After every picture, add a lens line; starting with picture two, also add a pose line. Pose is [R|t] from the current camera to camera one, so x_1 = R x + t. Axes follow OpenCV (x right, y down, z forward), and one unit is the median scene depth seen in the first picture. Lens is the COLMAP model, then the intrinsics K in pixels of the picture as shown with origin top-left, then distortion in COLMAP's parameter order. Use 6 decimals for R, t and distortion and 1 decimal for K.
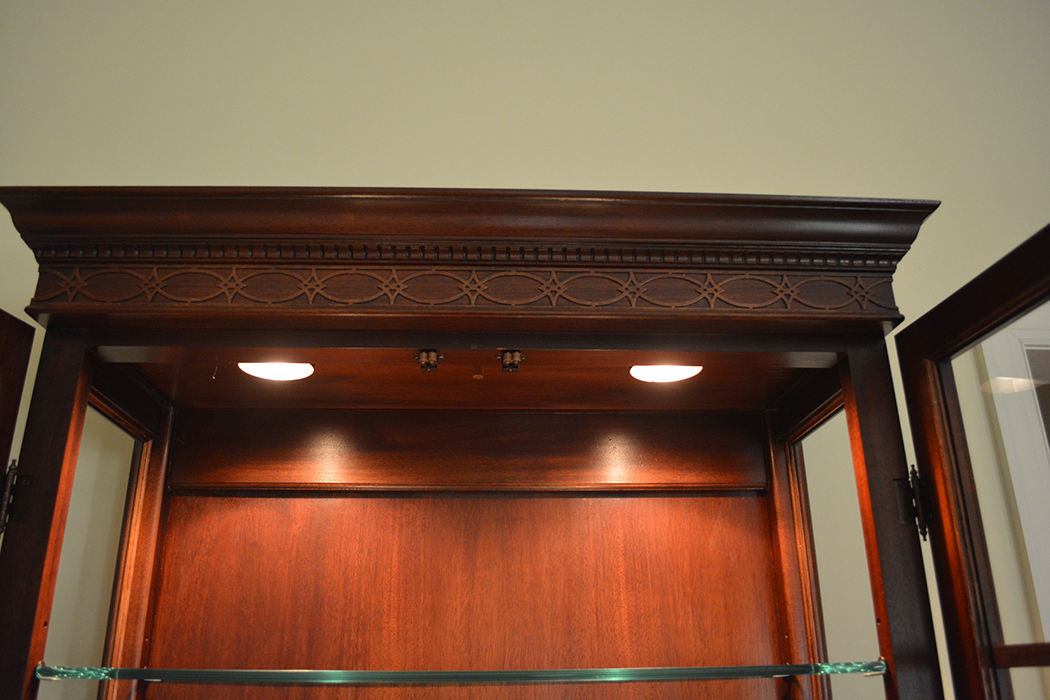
lens RADIAL K [[825.5, 0, 526.4], [0, 825.5, 359.8], [0, 0, 1]] dist [-0.080154, 0.004213]
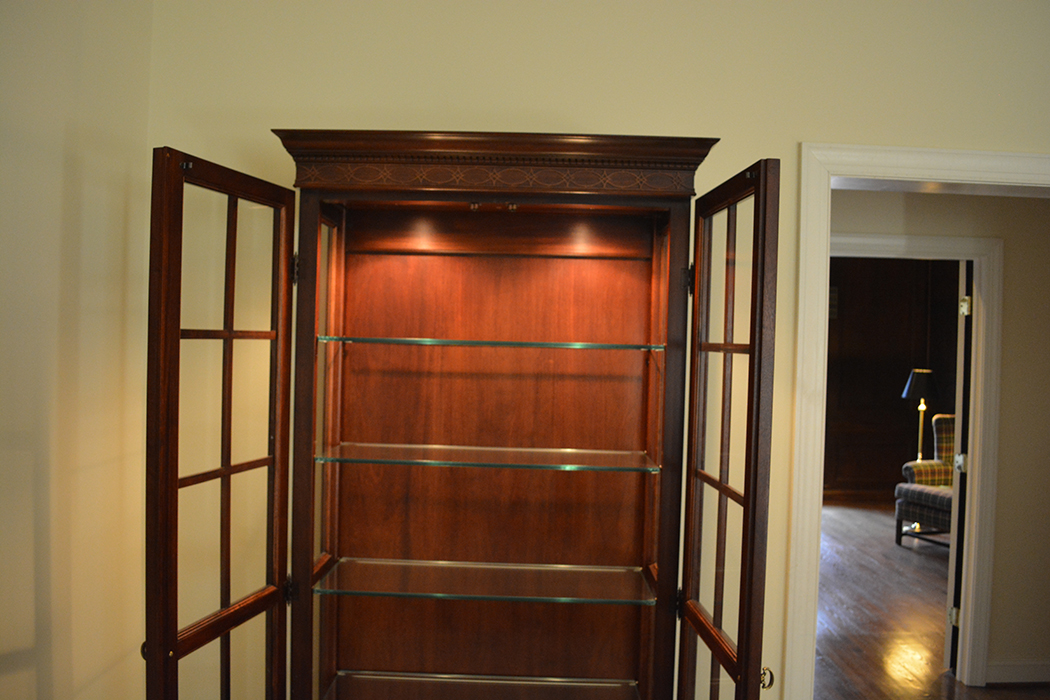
lens RADIAL K [[825.5, 0, 526.4], [0, 825.5, 359.8], [0, 0, 1]] dist [-0.080154, 0.004213]
pose [[0.997266, 0.038362, -0.063158, 0.144499], [-0.011235, 0.923466, 0.383516, -0.389081], [0.073036, -0.381758, 0.921372, -0.971734]]
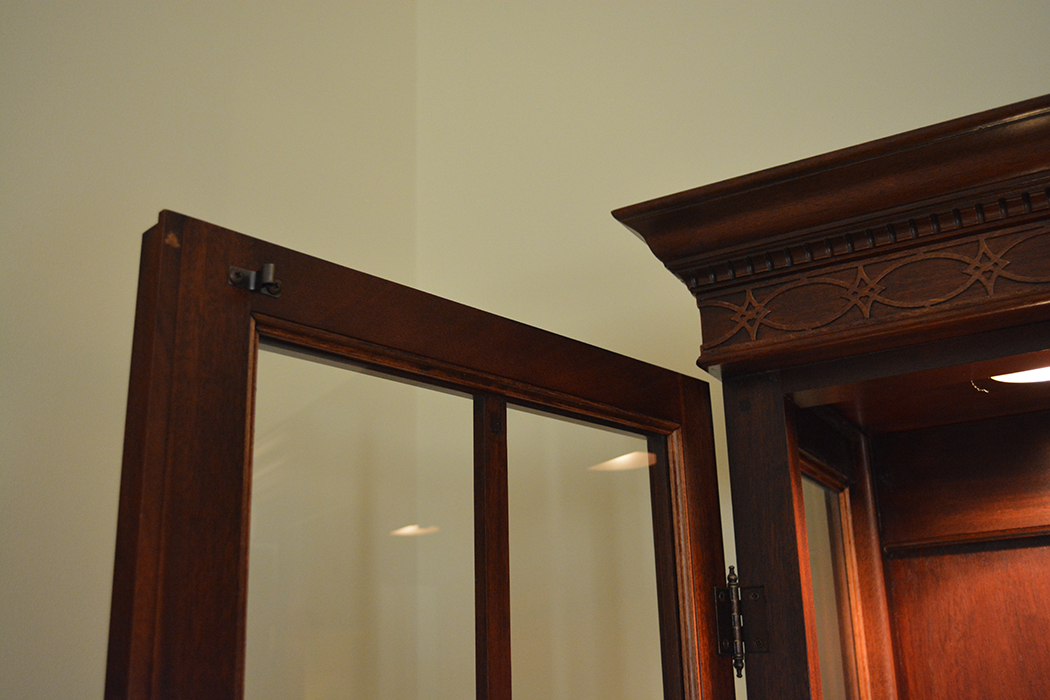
lens RADIAL K [[1094.2, 0, 525.0], [0, 1094.2, 350.0], [0, 0, 1]] dist [-0.051597, 0.005346]
pose [[0.835460, -0.185309, -0.517366, -0.187576], [0.219074, 0.975699, 0.004293, -0.089141], [0.503997, -0.116928, 0.855754, 0.051451]]
